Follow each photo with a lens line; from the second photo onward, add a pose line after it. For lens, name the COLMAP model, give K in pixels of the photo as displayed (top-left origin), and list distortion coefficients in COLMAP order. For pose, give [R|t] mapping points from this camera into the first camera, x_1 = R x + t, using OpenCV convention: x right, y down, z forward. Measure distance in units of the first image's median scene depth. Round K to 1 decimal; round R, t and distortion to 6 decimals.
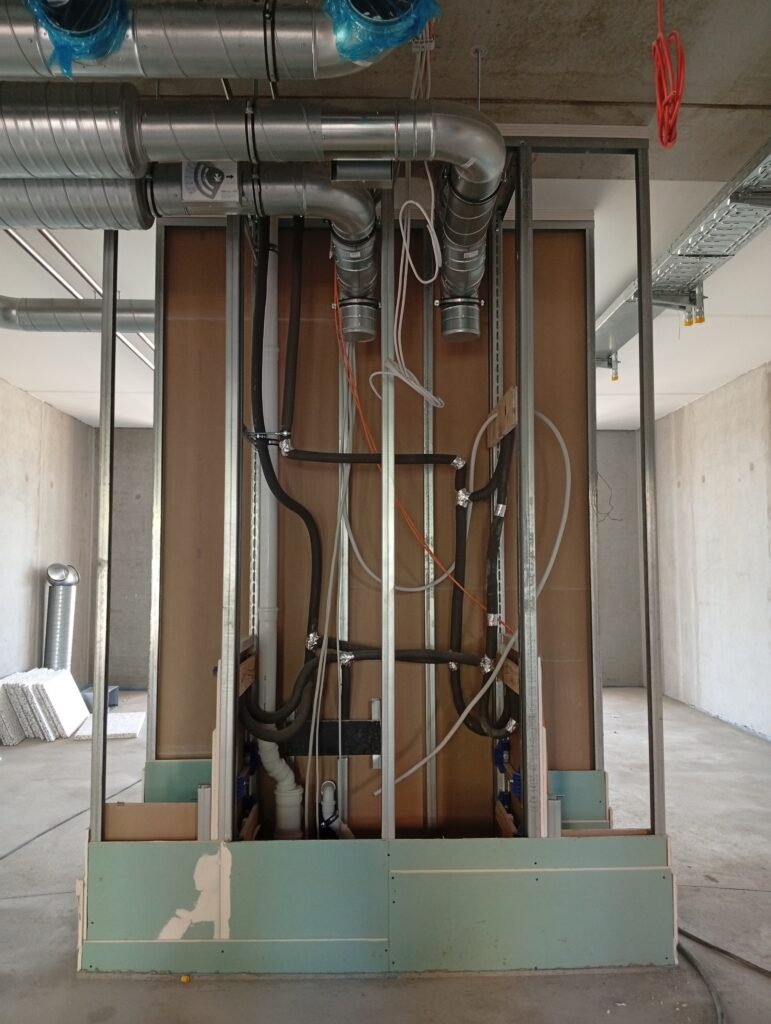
lens RADIAL K [[781.2, 0, 376.5], [0, 781.2, 514.3], [0, 0, 1]] dist [-0.007862, -0.022488]
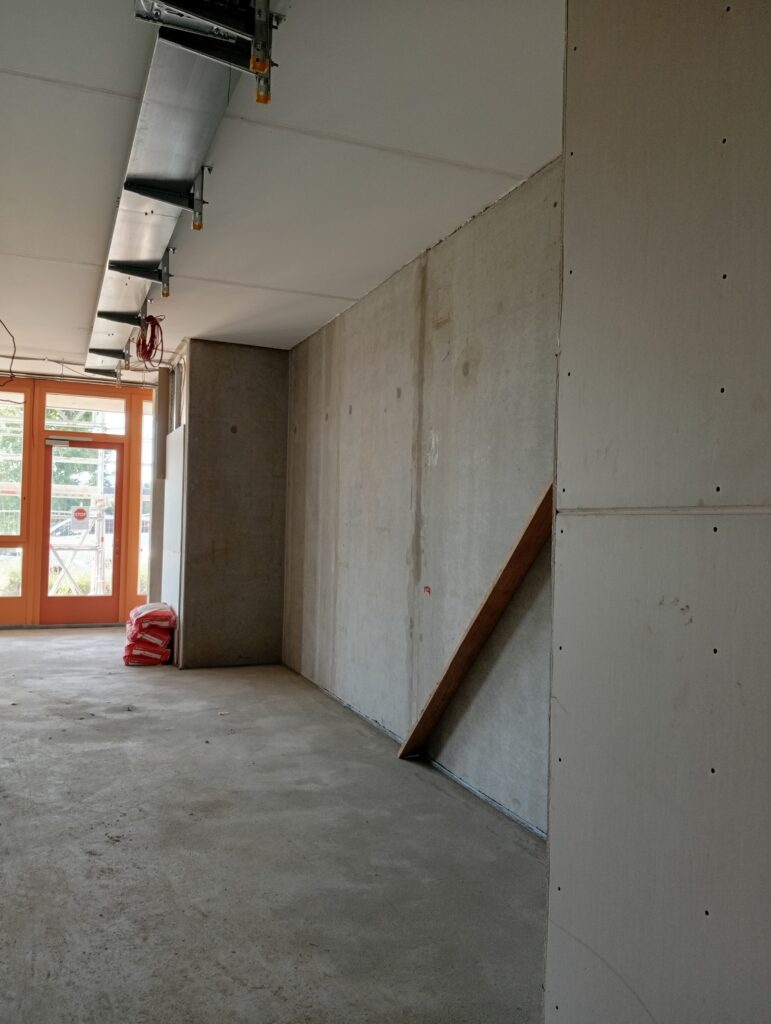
lens RADIAL K [[781.2, 0, 389.8], [0, 781.2, 510.6], [0, 0, 1]] dist [-0.007862, -0.022488]
pose [[0.929338, 0.031496, 0.367884, 0.166181], [-0.051855, 0.997614, 0.045587, 0.019026], [-0.365570, -0.061443, 0.928754, 0.237969]]
